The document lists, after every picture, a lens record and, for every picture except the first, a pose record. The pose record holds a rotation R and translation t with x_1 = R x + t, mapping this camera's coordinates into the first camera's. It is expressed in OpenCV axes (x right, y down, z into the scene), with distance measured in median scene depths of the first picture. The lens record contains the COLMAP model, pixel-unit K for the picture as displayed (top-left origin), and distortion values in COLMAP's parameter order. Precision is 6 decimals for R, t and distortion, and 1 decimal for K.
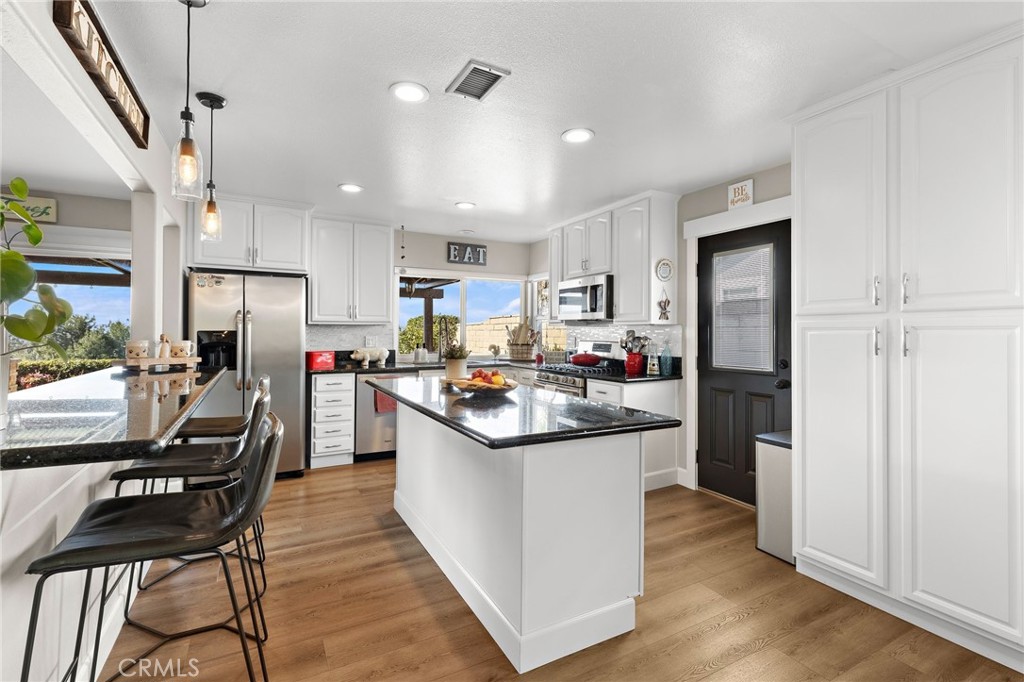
lens RADIAL K [[463.8, 0, 507.4], [0, 463.8, 329.0], [0, 0, 1]] dist [0.005846, 0.000136]
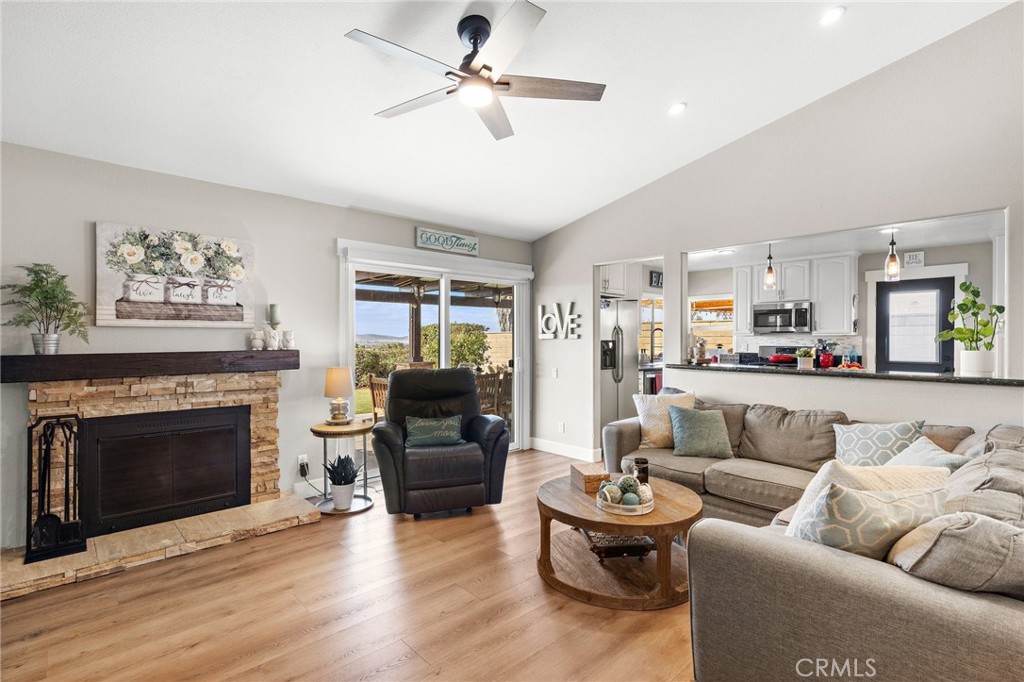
lens RADIAL K [[486.8, 0, 509.1], [0, 486.8, 339.2], [0, 0, 1]] dist [0.002842, 0.000011]
pose [[0.968105, -0.002861, 0.250529, -0.958241], [0.000934, 0.999969, 0.007810, -0.008359], [-0.250544, -0.007327, 0.968078, -0.247897]]
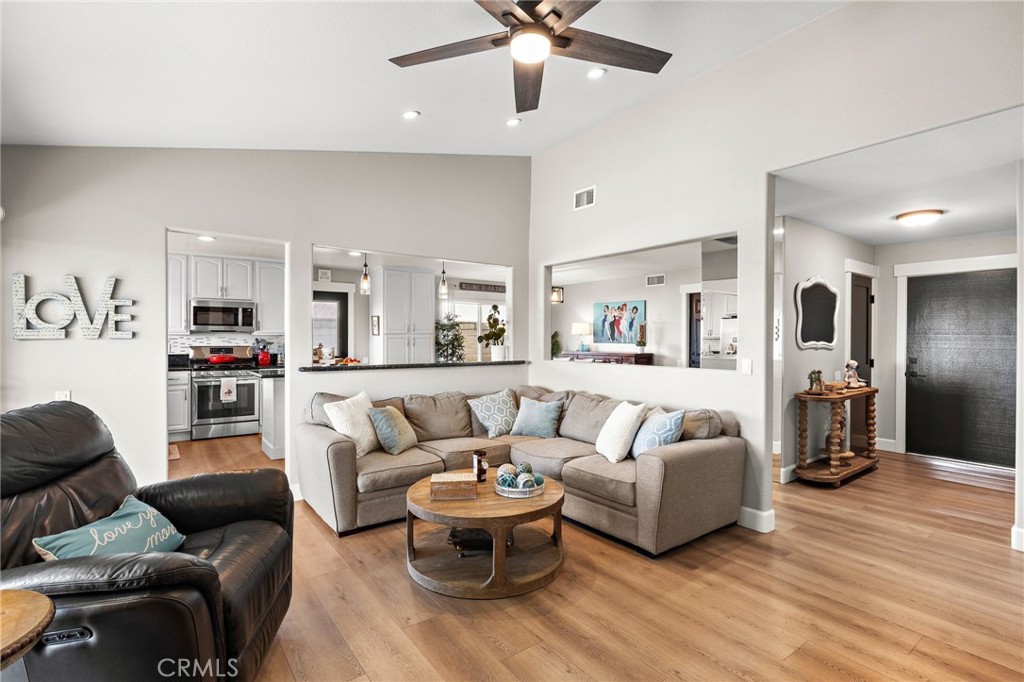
lens RADIAL K [[486.8, 0, 509.1], [0, 486.8, 339.2], [0, 0, 1]] dist [0.002842, 0.000011]
pose [[-0.139994, -0.004778, 0.990141, -1.279303], [-0.007518, 0.999965, 0.003762, -0.006203], [-0.990124, -0.006917, -0.140025, 0.323155]]
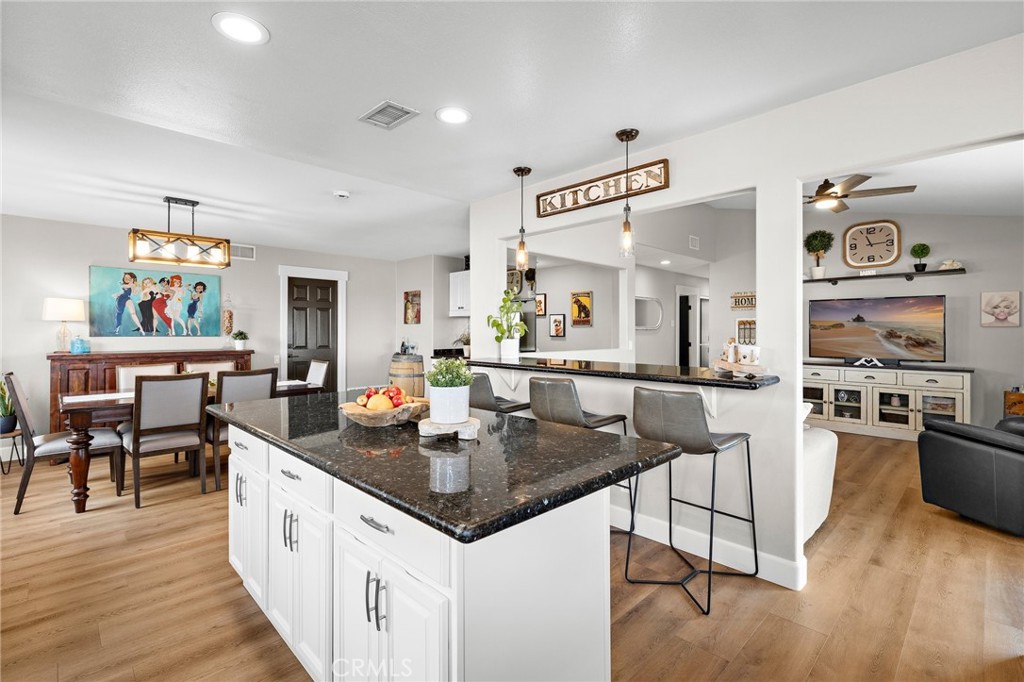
lens RADIAL K [[463.8, 0, 507.4], [0, 463.8, 329.0], [0, 0, 1]] dist [0.005846, 0.000136]
pose [[-0.960749, -0.006370, -0.277345, -0.014910], [-0.004189, 0.999955, -0.008454, 0.001397], [0.277386, -0.006961, -0.960733, 0.948945]]
